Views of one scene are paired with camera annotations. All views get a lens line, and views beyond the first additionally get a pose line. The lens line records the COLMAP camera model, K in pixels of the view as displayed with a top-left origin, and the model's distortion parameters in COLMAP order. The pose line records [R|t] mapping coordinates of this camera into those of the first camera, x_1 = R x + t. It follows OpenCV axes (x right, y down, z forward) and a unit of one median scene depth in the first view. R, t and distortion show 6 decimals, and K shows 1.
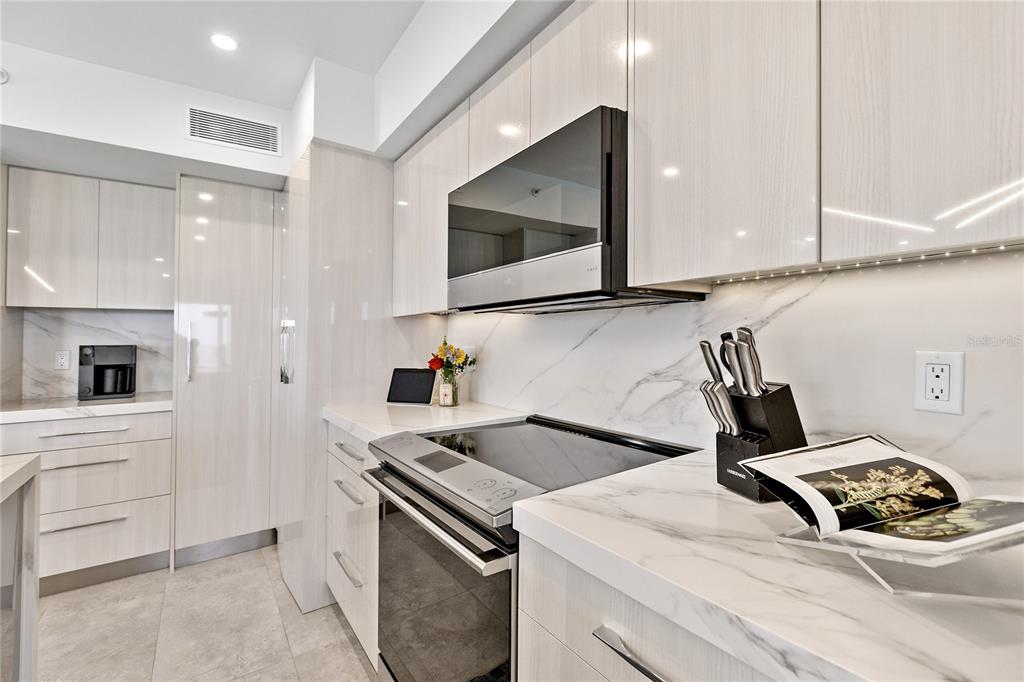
lens RADIAL K [[449.8, 0, 513.2], [0, 449.8, 338.0], [0, 0, 1]] dist [0.002378, -0.000031]
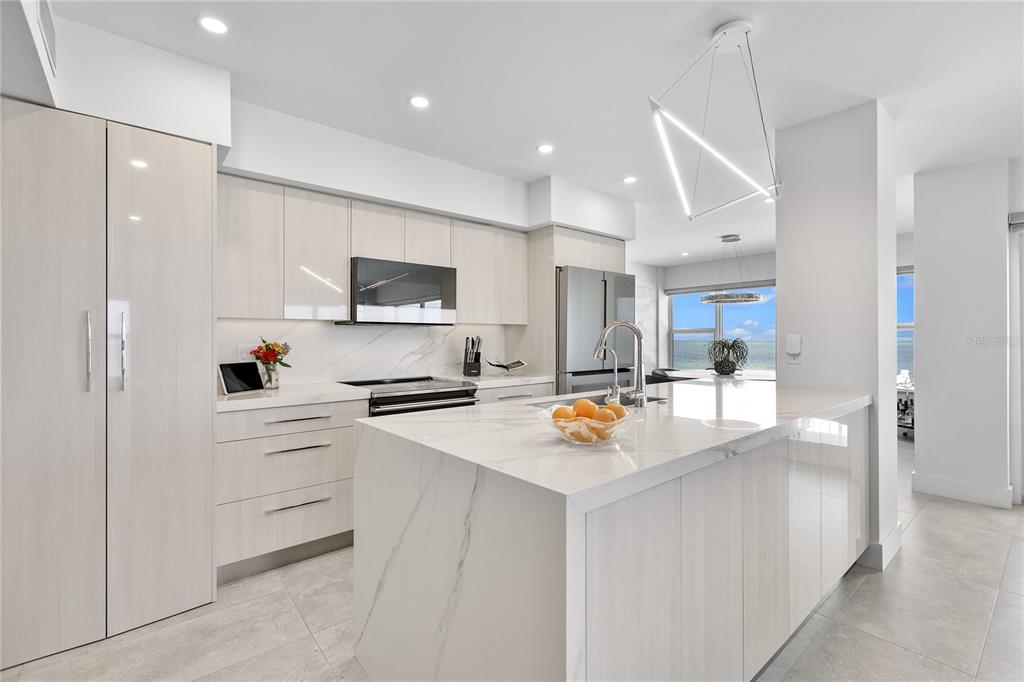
lens RADIAL K [[449.8, 0, 509.5], [0, 449.8, 344.8], [0, 0, 1]] dist [0.002378, -0.000031]
pose [[-0.074301, 0.009344, 0.997192, -1.786069], [0.001150, 0.999956, -0.009284, 0.045824], [-0.997235, 0.000457, -0.074309, 0.473726]]
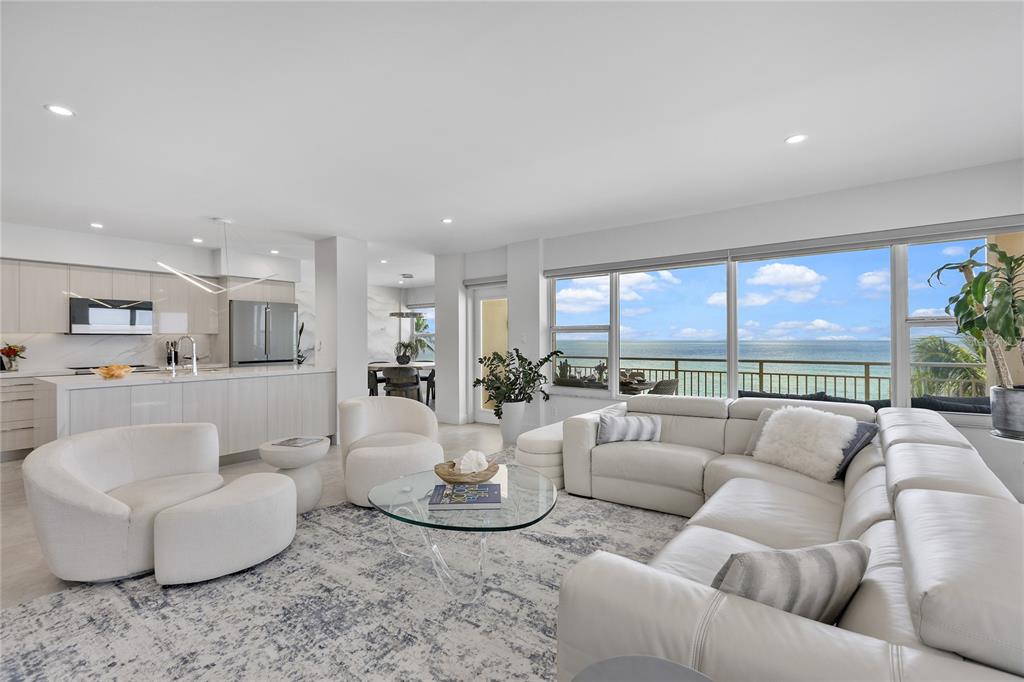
lens RADIAL K [[449.8, 0, 515.0], [0, 449.8, 341.2], [0, 0, 1]] dist [0.002378, -0.000031]
pose [[-0.282595, 0.015051, 0.959121, -3.768613], [0.004811, 0.999887, -0.014273, 0.053112], [-0.959227, 0.000581, -0.282635, -1.041063]]
